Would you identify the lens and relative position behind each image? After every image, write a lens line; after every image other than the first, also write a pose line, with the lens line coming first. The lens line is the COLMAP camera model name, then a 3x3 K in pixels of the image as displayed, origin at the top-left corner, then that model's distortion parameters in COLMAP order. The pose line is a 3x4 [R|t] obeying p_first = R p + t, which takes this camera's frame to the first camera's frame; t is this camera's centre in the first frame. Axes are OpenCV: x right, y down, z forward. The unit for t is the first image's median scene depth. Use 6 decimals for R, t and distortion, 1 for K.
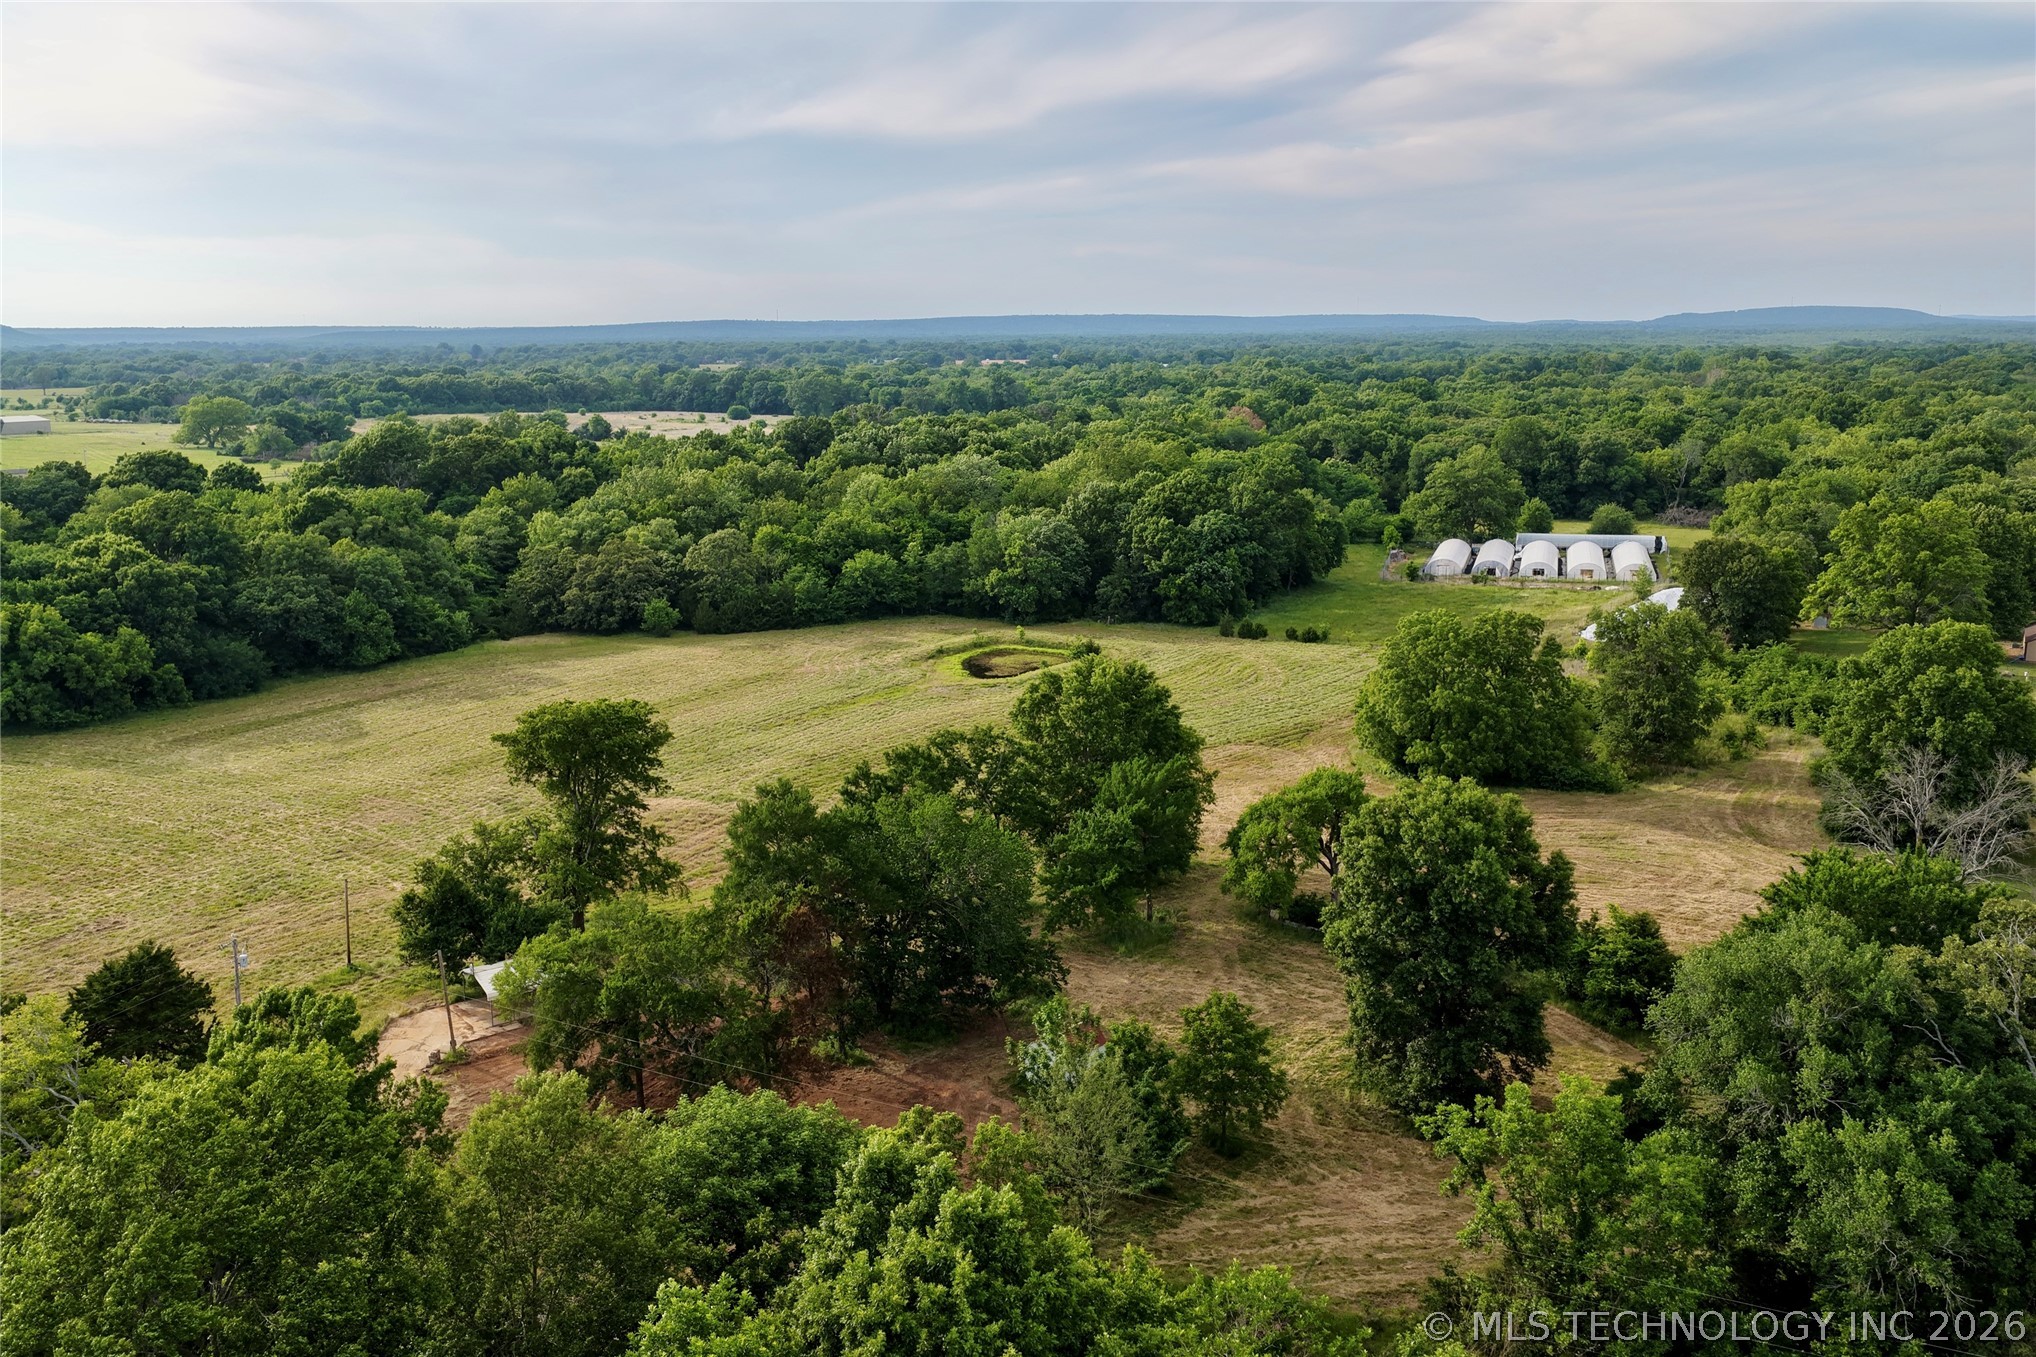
lens RADIAL K [[1696.4, 0, 1029.7], [0, 1696.4, 676.4], [0, 0, 1]] dist [-0.010023, 0.025356]
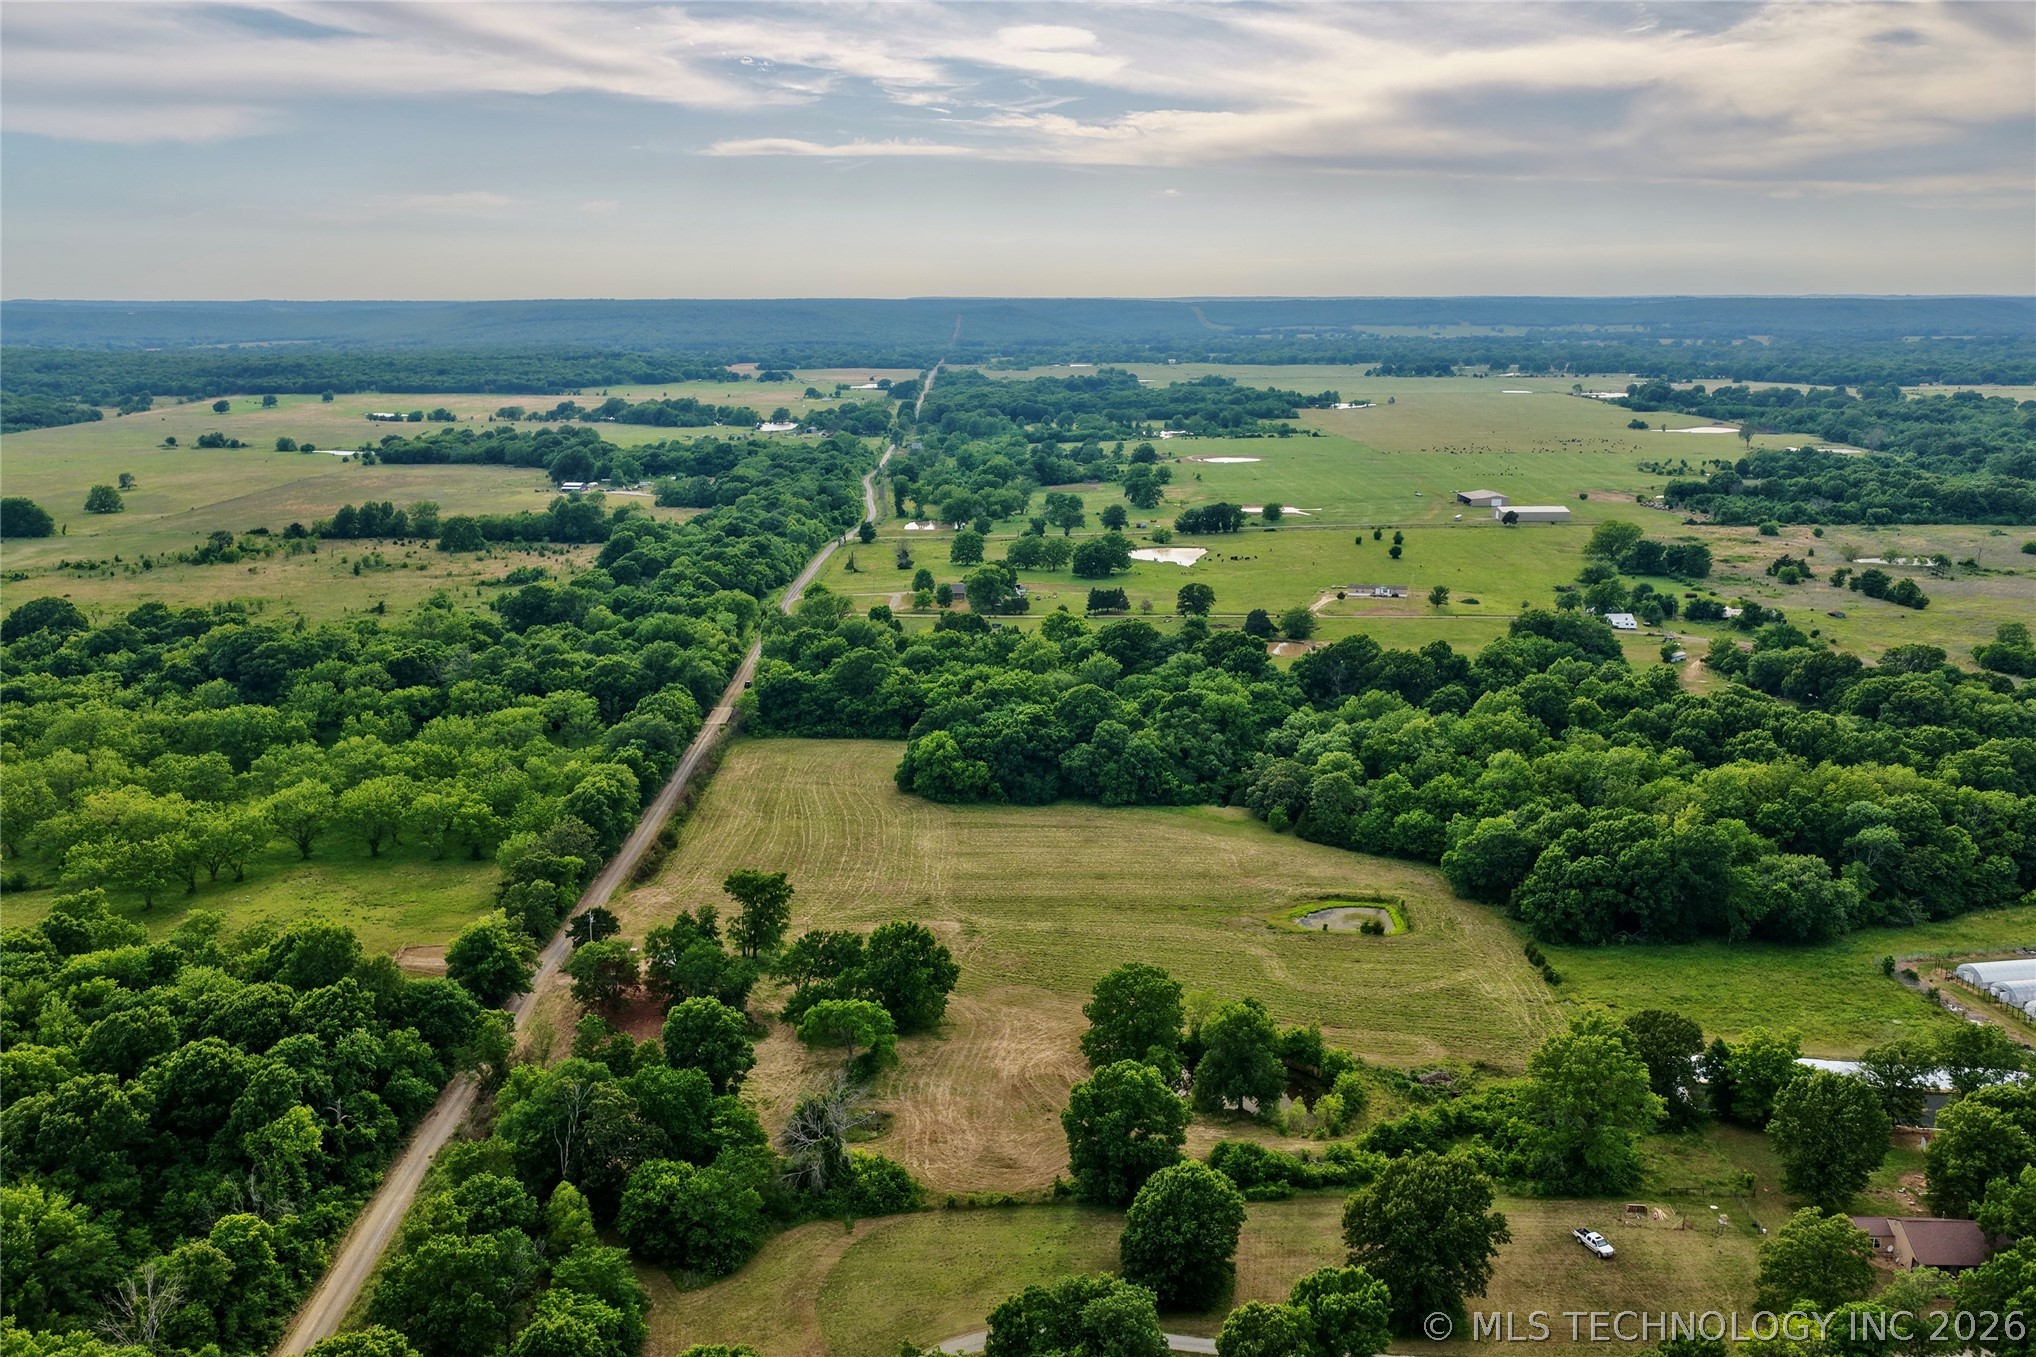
lens RADIAL K [[1696.4, 0, 1021.1], [0, 1696.4, 682.6], [0, 0, 1]] dist [-0.010023, 0.025356]
pose [[0.460371, 0.203872, -0.863999, 0.988455], [-0.177050, 0.974805, 0.135679, -0.324888], [0.869892, 0.090508, 0.484867, 0.030069]]
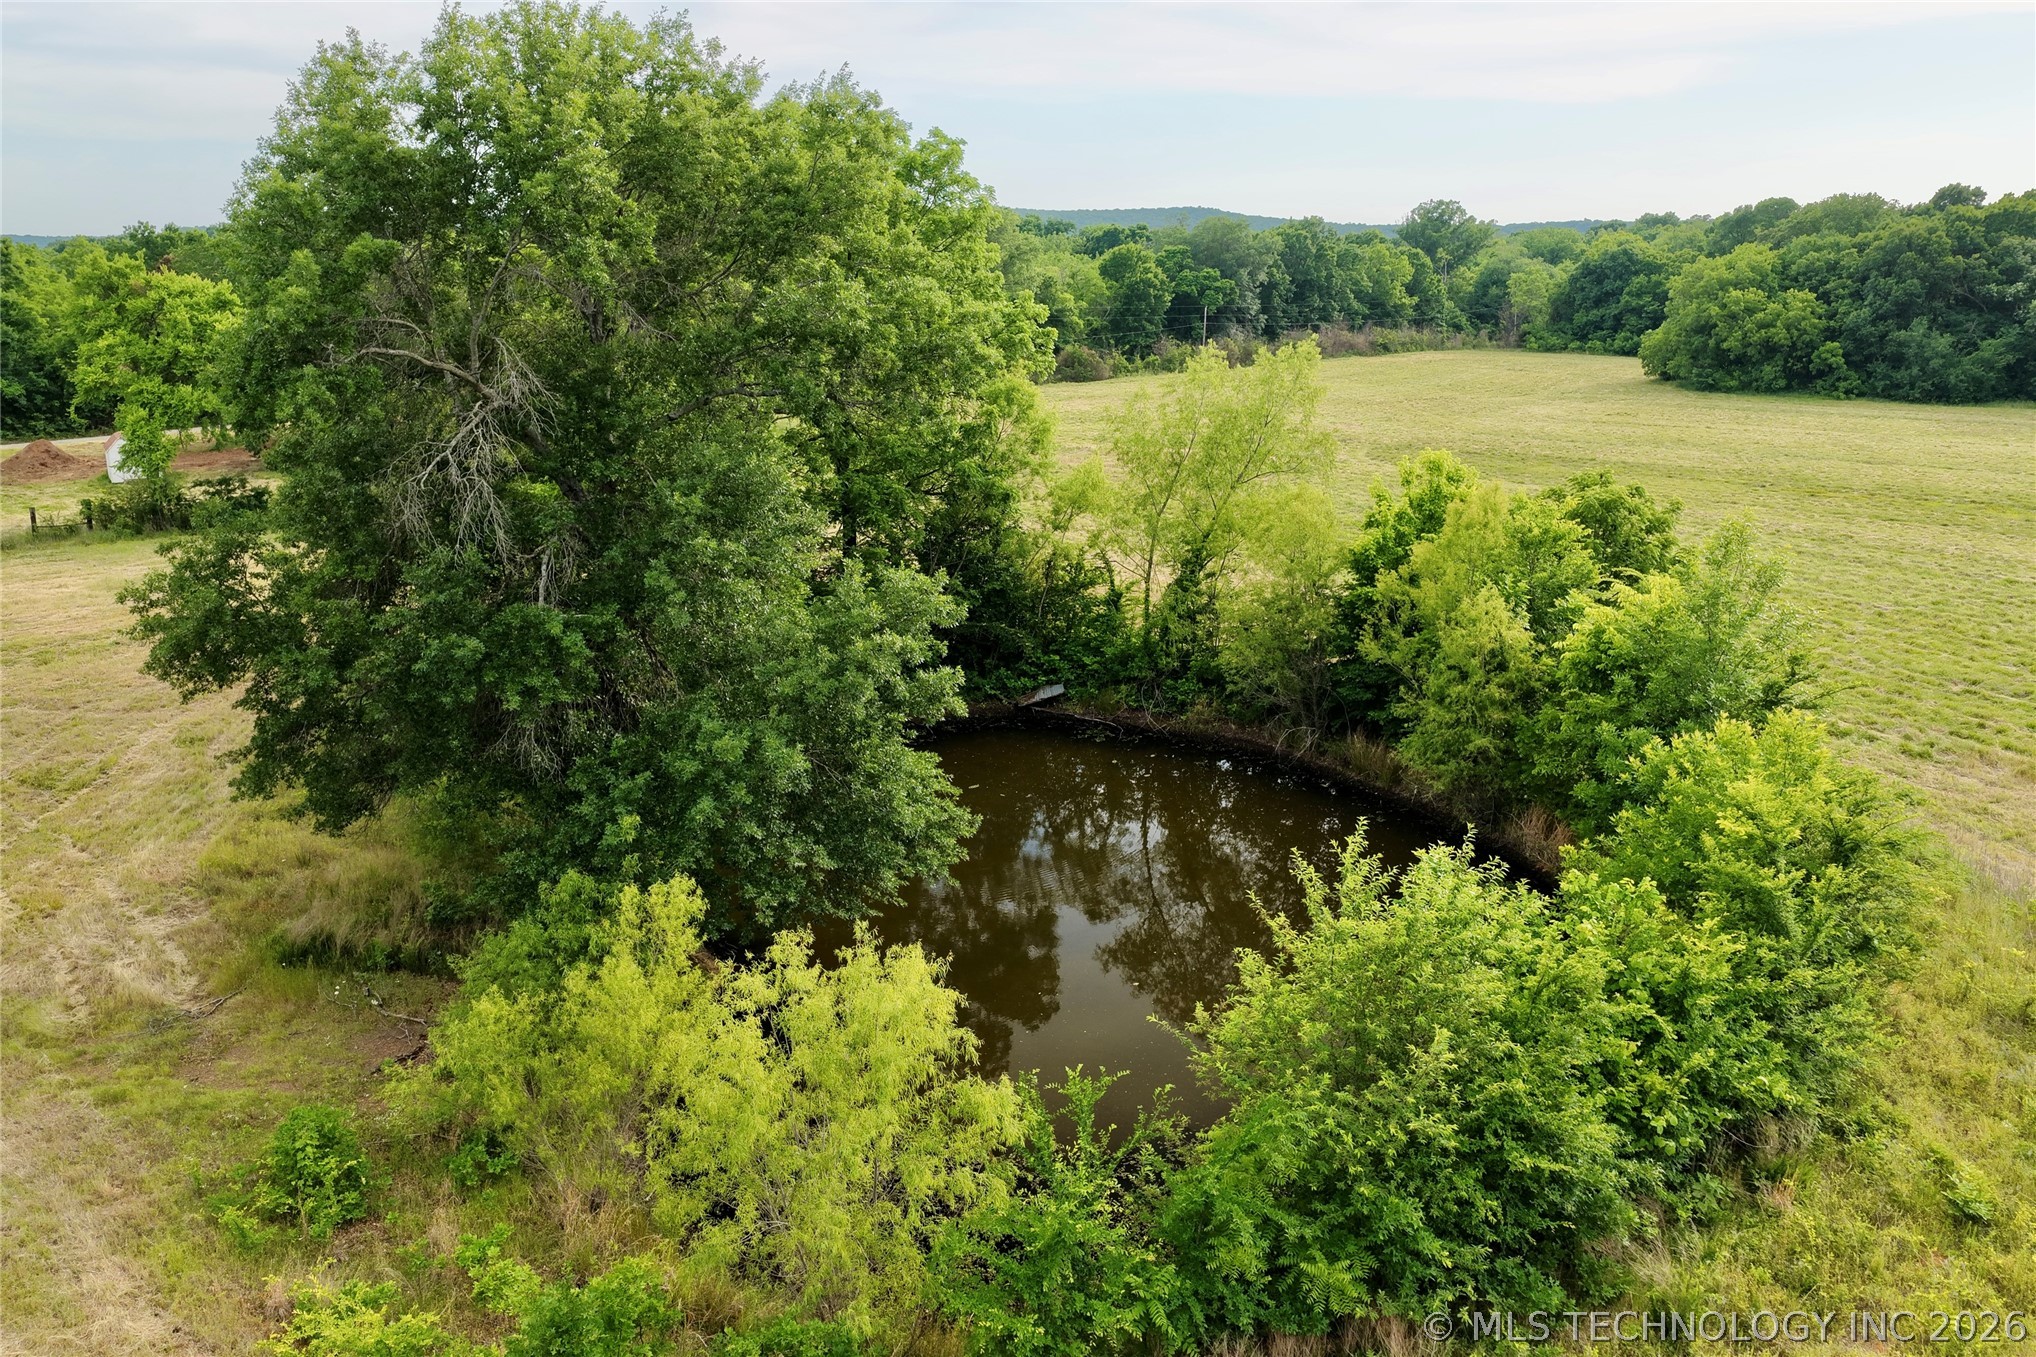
lens RADIAL K [[1696.4, 0, 1027.9], [0, 1696.4, 676.9], [0, 0, 1]] dist [-0.010023, 0.025356]
pose [[-0.298096, 0.238256, -0.924323, 0.334609], [-0.180136, 0.936907, 0.299594, -0.025188], [0.937385, 0.255811, -0.236370, 0.702293]]
